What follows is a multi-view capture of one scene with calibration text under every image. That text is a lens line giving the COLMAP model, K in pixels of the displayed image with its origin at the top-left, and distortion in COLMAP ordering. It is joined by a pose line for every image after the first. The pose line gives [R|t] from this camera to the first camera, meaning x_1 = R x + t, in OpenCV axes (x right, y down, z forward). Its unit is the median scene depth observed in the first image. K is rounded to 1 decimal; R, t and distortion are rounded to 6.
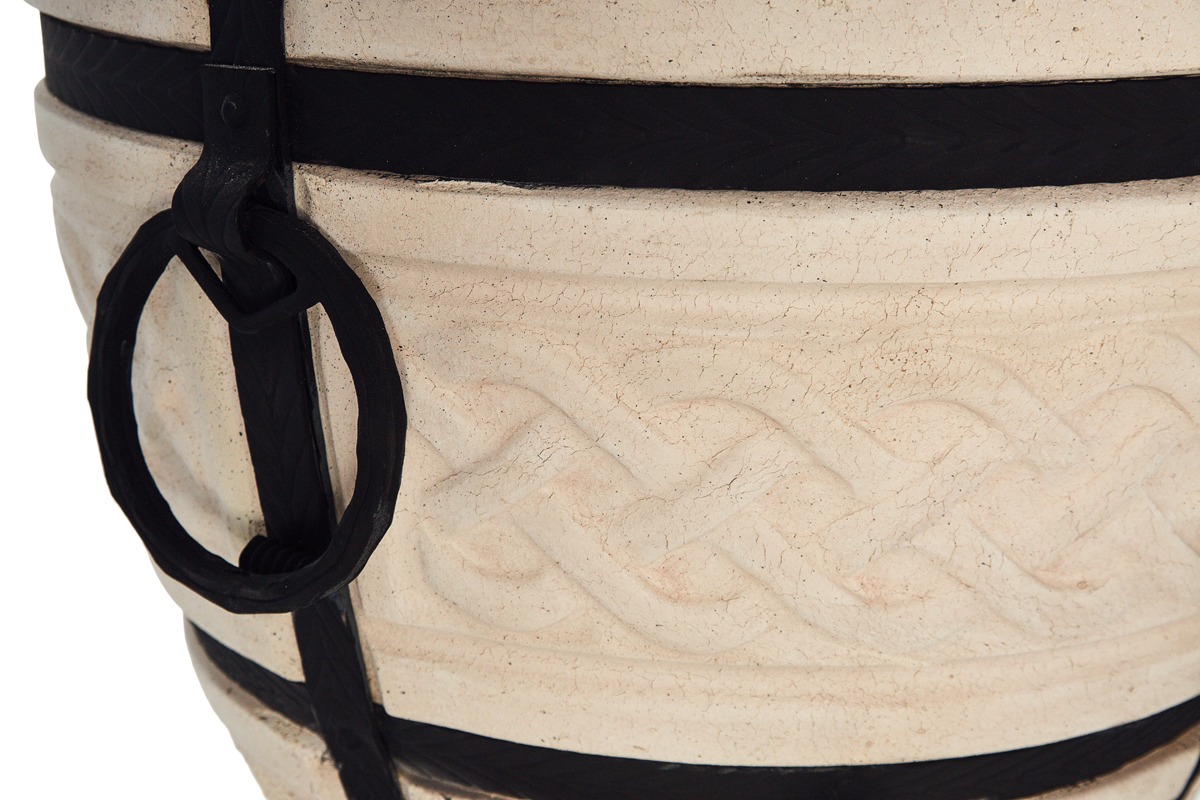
lens RADIAL K [[1955.2, 0, 598.2], [0, 1955.2, 400.5], [0, 0, 1]] dist [0.166643, 0.000000]
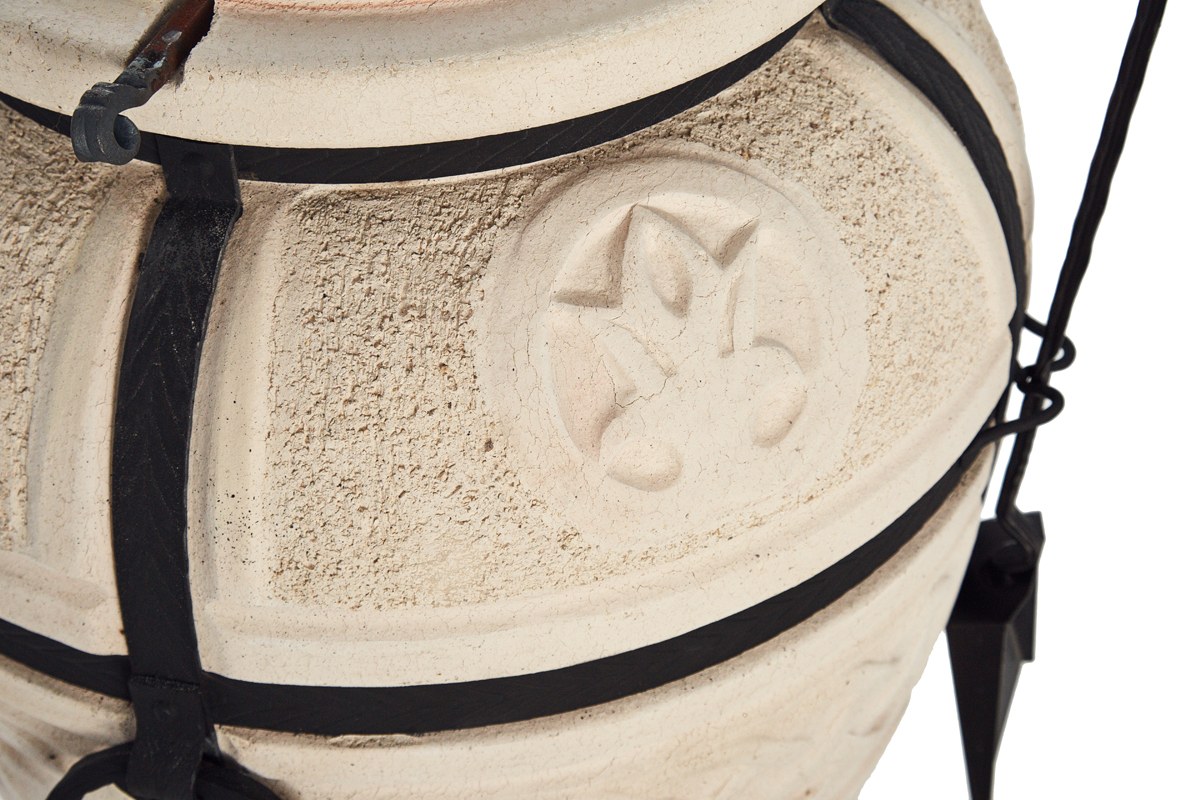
lens RADIAL K [[2510.0, 0, 600.8], [0, 2510.0, 399.4], [0, 0, 1]] dist [0.317936, 0.000000]
pose [[0.946769, -0.239054, 0.215597, -0.233761], [0.126912, 0.892670, 0.432474, -1.040190], [-0.295842, -0.382091, 0.875491, -0.459574]]
